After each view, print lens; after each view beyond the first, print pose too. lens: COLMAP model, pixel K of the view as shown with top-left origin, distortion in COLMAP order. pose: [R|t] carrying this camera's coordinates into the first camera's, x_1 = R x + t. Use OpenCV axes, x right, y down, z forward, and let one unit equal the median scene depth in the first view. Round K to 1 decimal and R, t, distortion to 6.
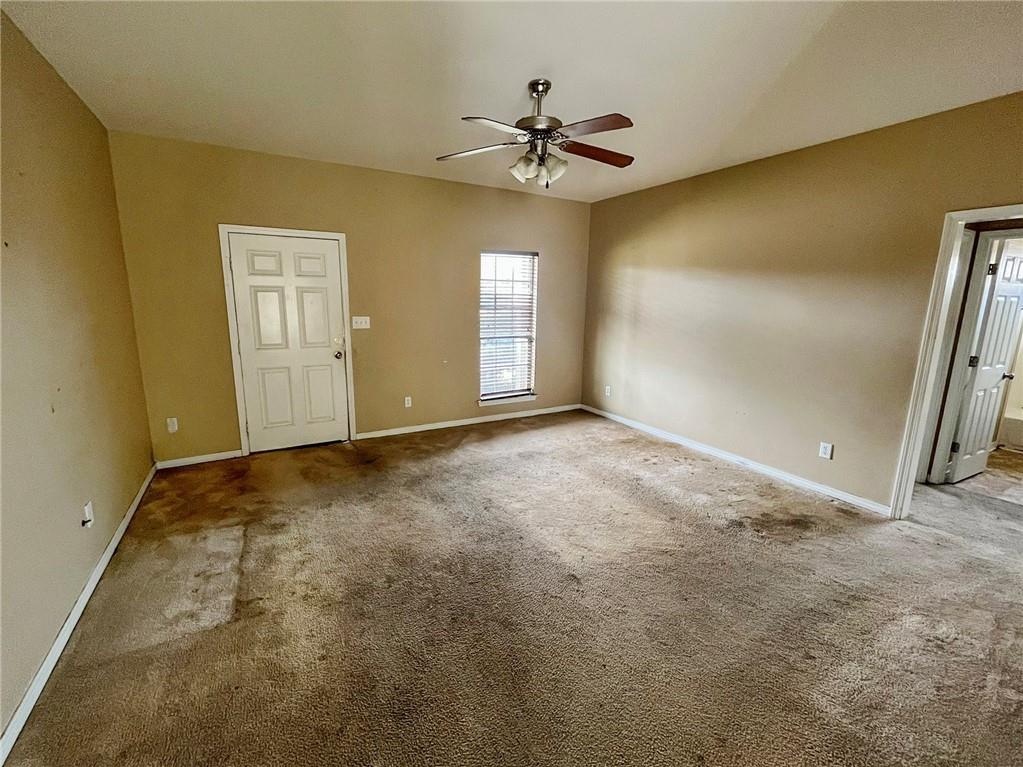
lens RADIAL K [[442.5, 0, 511.5], [0, 442.5, 383.5], [0, 0, 1]] dist [-0.000405, -0.000031]
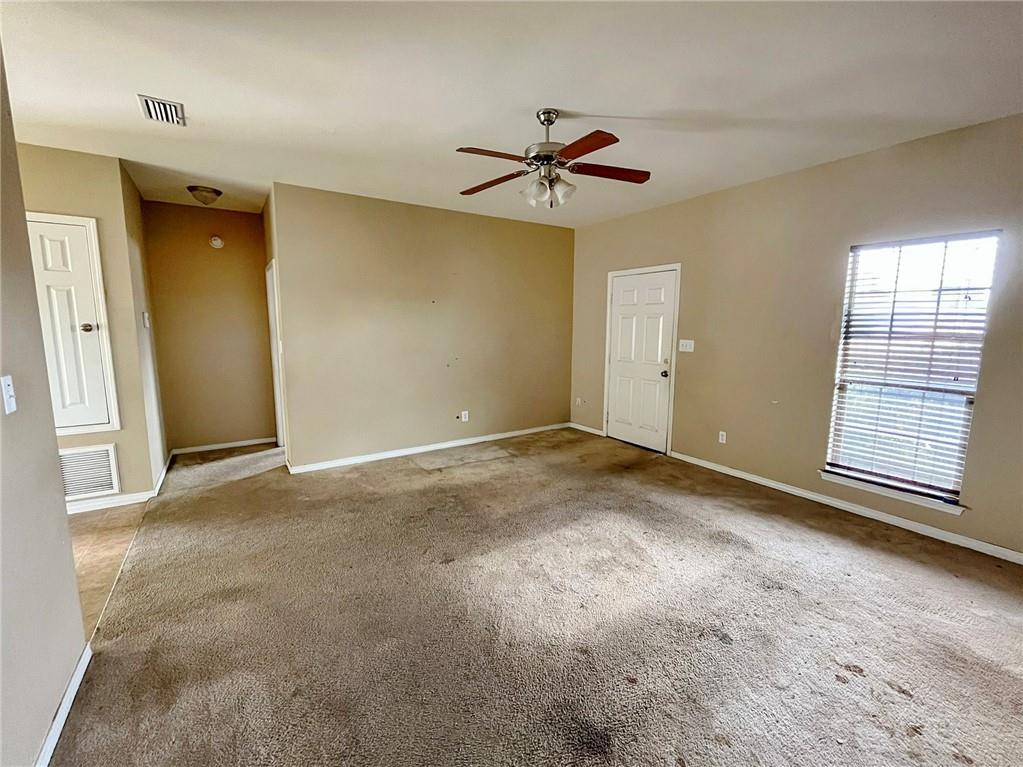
lens RADIAL K [[437.6, 0, 508.6], [0, 437.6, 386.8], [0, 0, 1]] dist [-0.000573, -0.000213]
pose [[0.038473, 0.131035, -0.990631, 0.665664], [-0.193751, 0.973529, 0.121248, -0.088497], [0.980296, 0.187271, 0.062843, 0.551330]]
